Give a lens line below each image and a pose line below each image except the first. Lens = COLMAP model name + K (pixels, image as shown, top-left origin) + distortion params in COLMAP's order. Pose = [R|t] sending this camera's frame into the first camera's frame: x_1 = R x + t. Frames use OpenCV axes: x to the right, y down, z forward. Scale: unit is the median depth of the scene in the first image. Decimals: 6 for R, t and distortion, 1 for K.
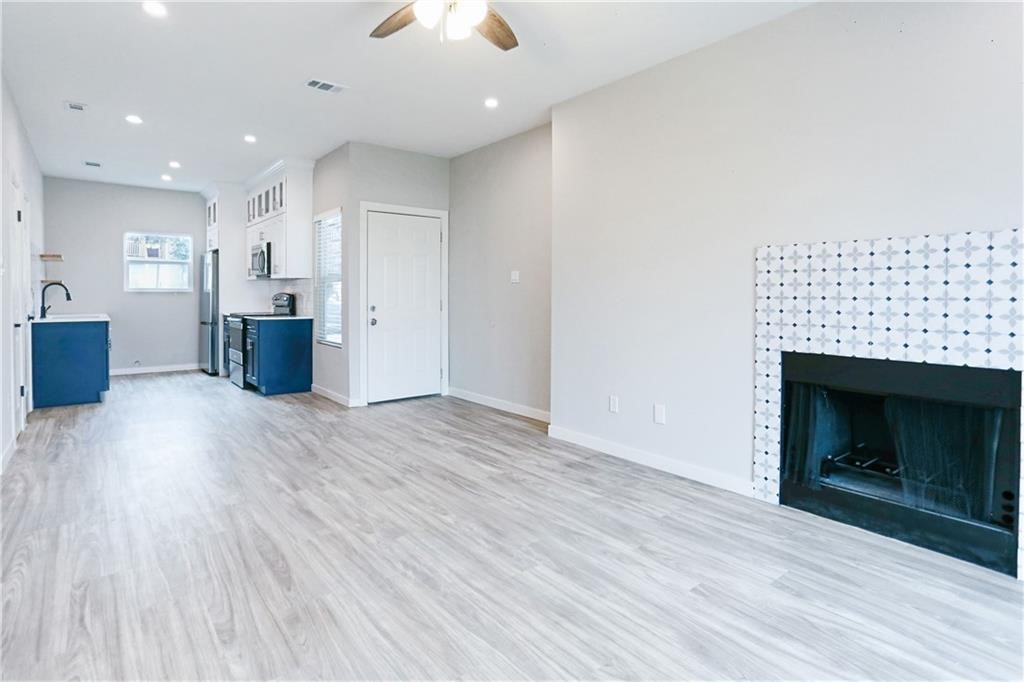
lens RADIAL K [[555.9, 0, 511.4], [0, 555.9, 305.9], [0, 0, 1]] dist [-0.043848, 0.019641]
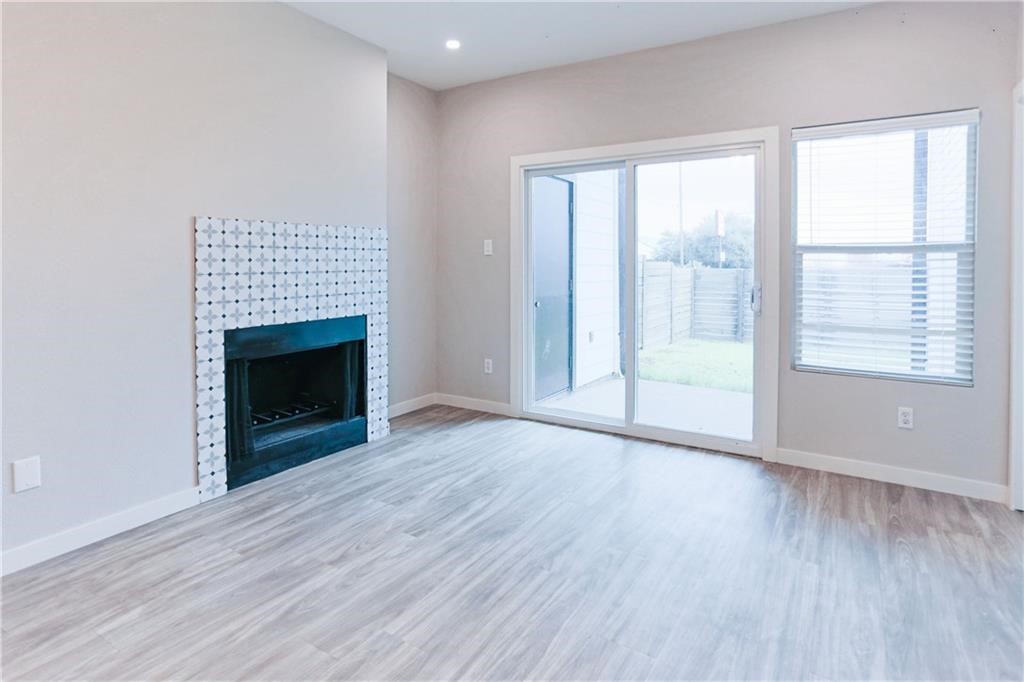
lens RADIAL K [[555.9, 0, 508.5], [0, 555.9, 271.5], [0, 0, 1]] dist [-0.043848, 0.019641]
pose [[-0.342874, -0.016047, 0.939244, -0.625798], [0.026847, 0.999278, 0.026873, -0.034858], [-0.938998, 0.034430, -0.342196, 0.957537]]
